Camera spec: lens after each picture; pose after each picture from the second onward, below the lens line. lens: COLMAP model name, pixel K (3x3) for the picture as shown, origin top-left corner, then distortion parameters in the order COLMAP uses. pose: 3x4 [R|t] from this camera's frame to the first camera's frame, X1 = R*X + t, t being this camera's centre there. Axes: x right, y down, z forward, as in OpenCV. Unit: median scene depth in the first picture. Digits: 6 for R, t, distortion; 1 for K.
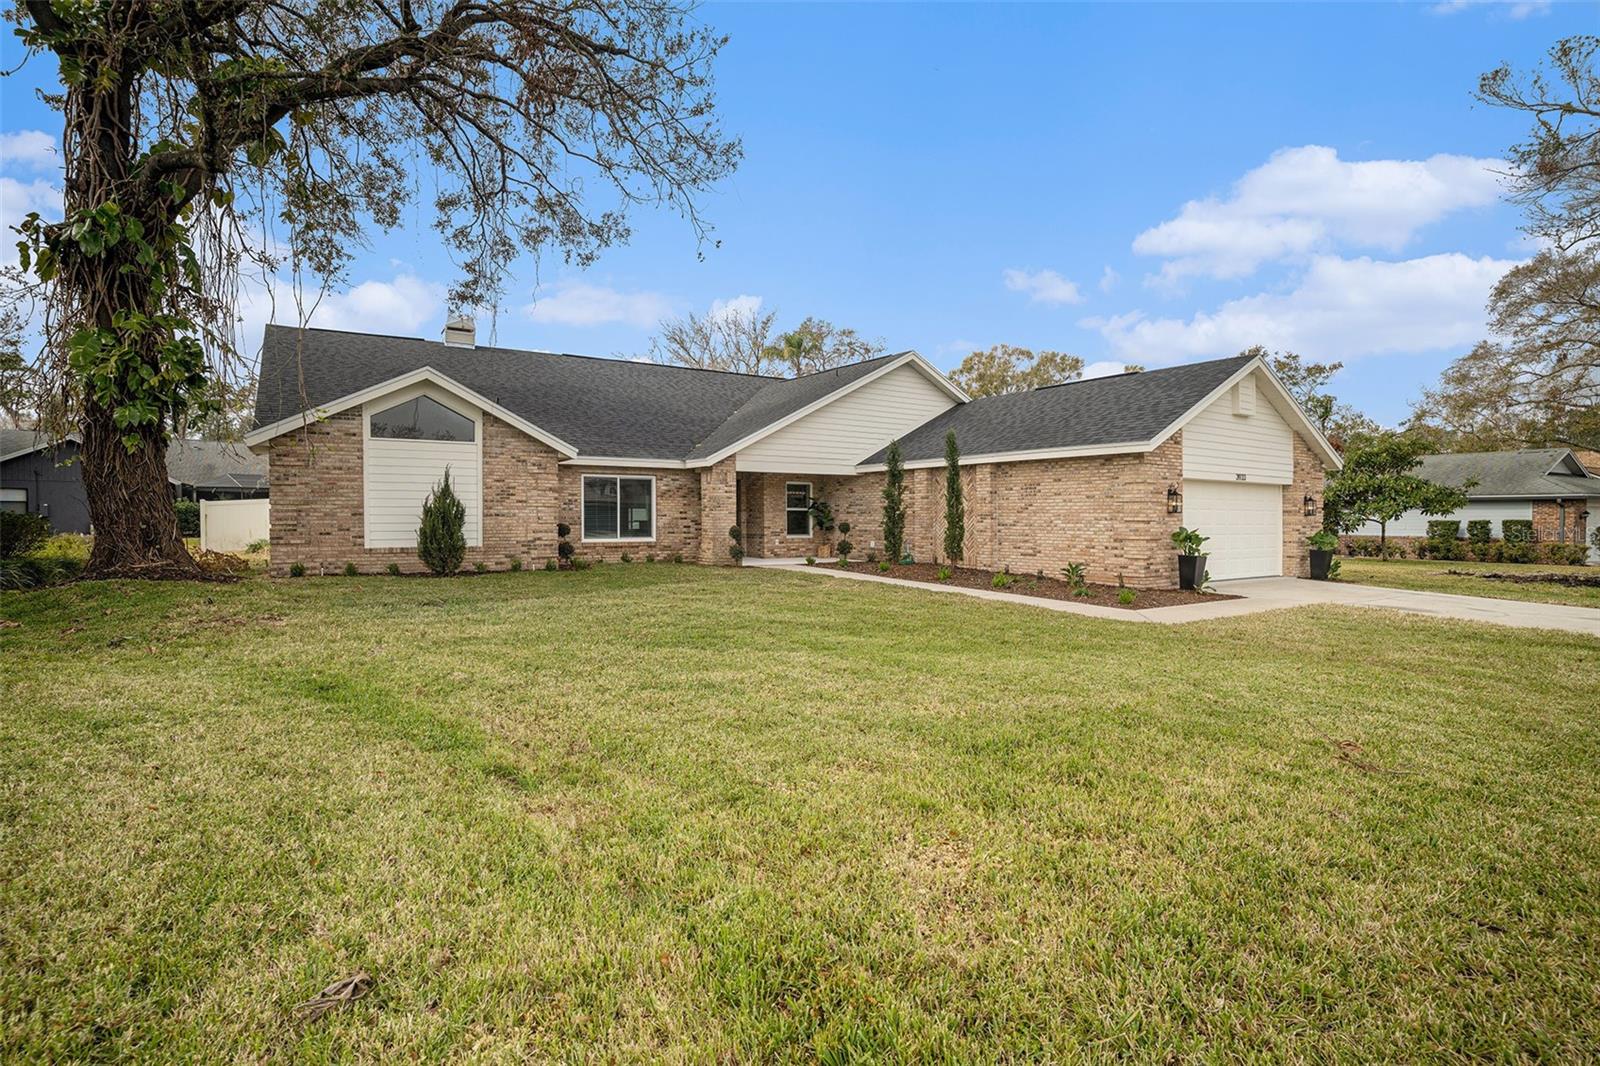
lens RADIAL K [[750.1, 0, 801.7], [0, 750.1, 496.5], [0, 0, 1]] dist [-0.070351, 0.029362]
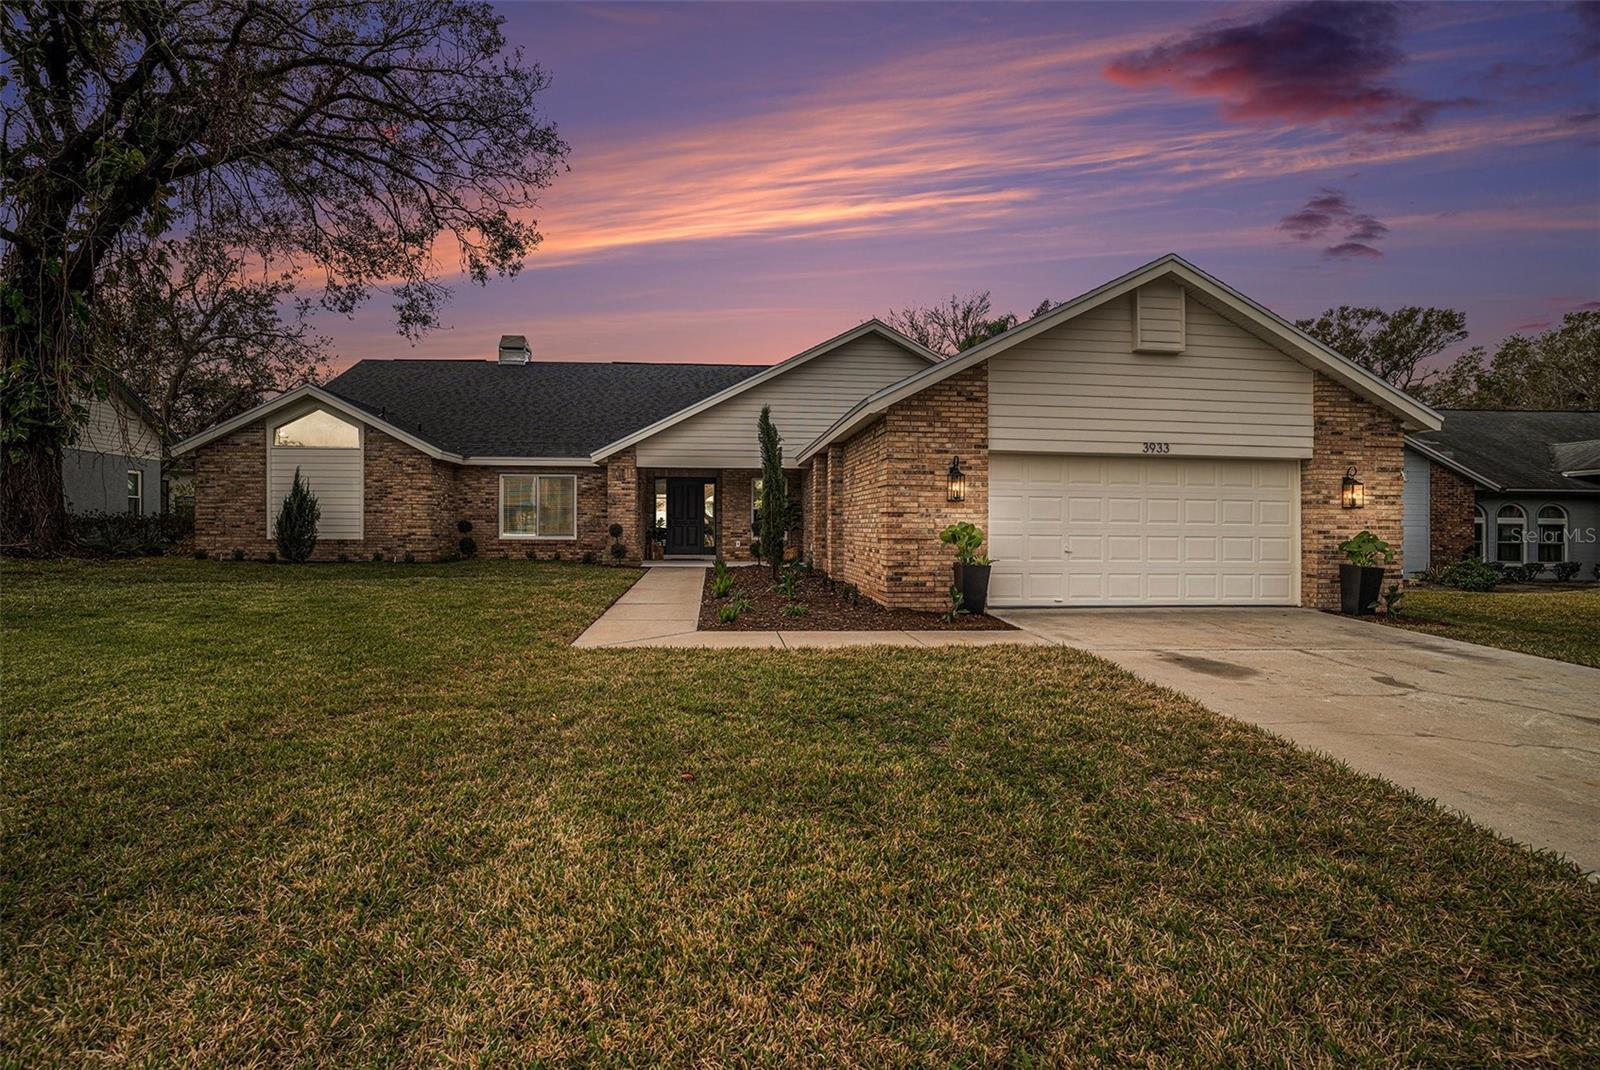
lens RADIAL K [[758.5, 0, 795.2], [0, 758.5, 528.7], [0, 0, 1]] dist [-0.046861, 0.000321]
pose [[0.891343, 0.004203, -0.453309, 0.566895], [0.008086, 0.999651, 0.025167, 0.023669], [0.453257, -0.026098, 0.890998, 0.248322]]
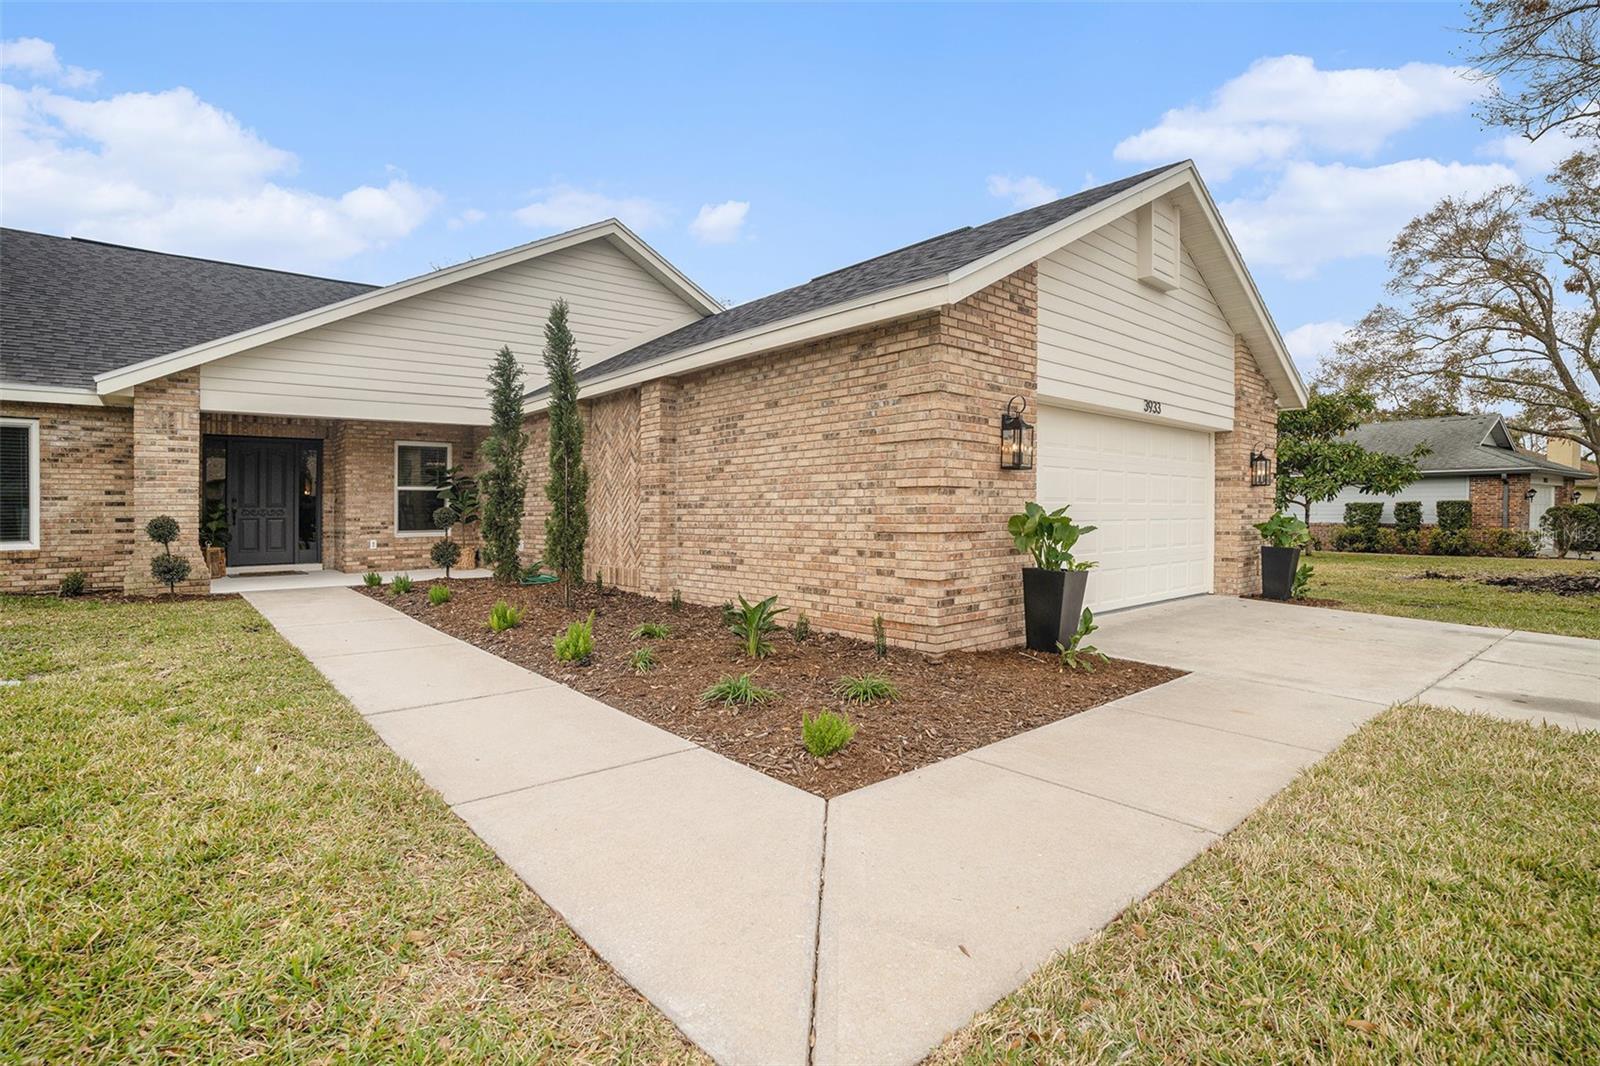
lens RADIAL K [[758.5, 0, 795.2], [0, 758.5, 526.7], [0, 0, 1]] dist [-0.046861, 0.000321]
pose [[0.990392, -0.014571, 0.137518, 0.260388], [0.008220, 0.998878, 0.046644, 0.027838], [-0.138043, -0.045066, 0.989400, 0.478168]]
